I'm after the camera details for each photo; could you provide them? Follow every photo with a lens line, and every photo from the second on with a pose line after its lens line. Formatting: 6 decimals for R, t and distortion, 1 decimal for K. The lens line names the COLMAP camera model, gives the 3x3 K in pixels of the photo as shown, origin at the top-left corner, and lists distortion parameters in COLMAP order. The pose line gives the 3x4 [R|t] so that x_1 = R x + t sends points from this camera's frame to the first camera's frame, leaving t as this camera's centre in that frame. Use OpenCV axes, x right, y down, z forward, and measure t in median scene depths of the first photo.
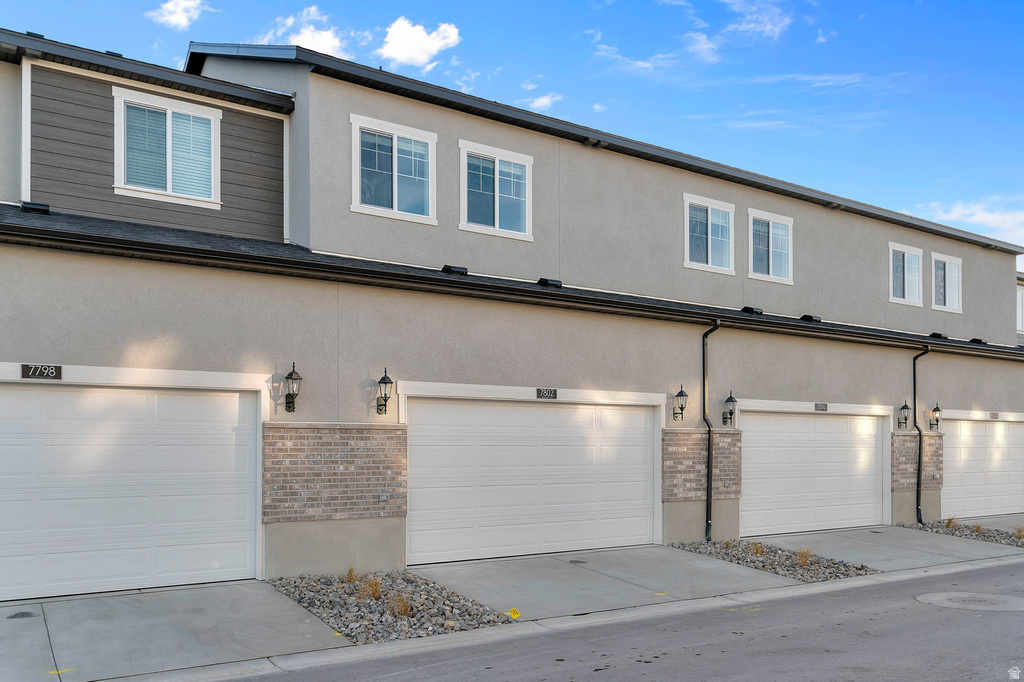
lens RADIAL K [[791.5, 0, 512.0], [0, 791.5, 341.0], [0, 0, 1]] dist [0.004257, -0.000007]
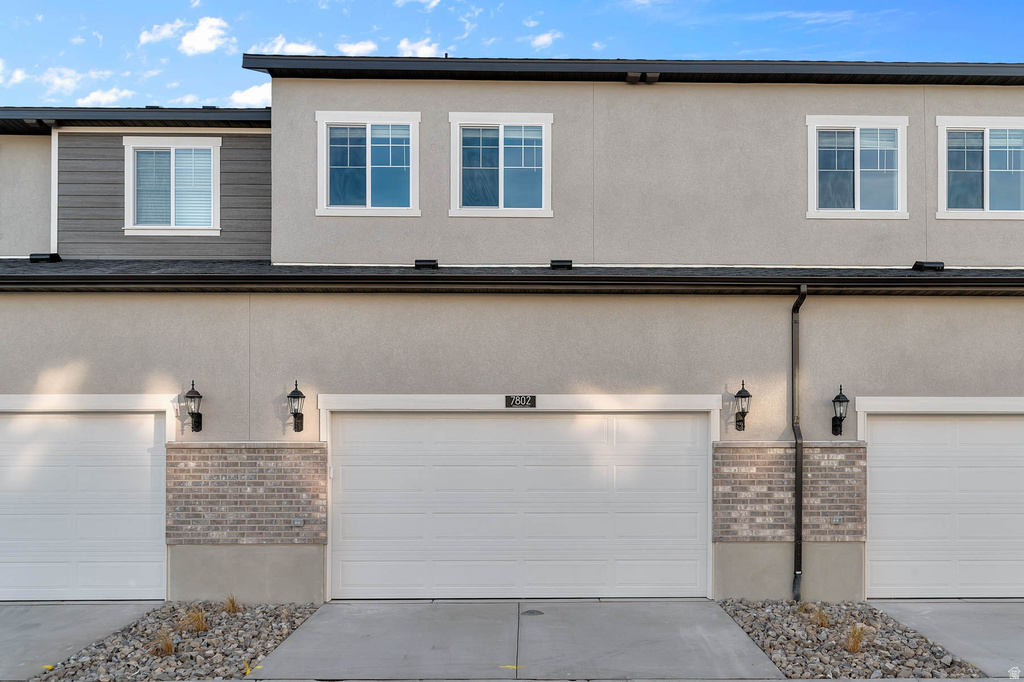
lens RADIAL K [[804.7, 0, 512.0], [0, 804.7, 376.9], [0, 0, 1]] dist [0.002950, 0.001128]
pose [[0.852676, -0.059392, -0.519053, 0.468616], [0.070523, 0.997509, 0.001714, 0.039791], [0.517658, -0.038066, 0.854740, 0.296364]]
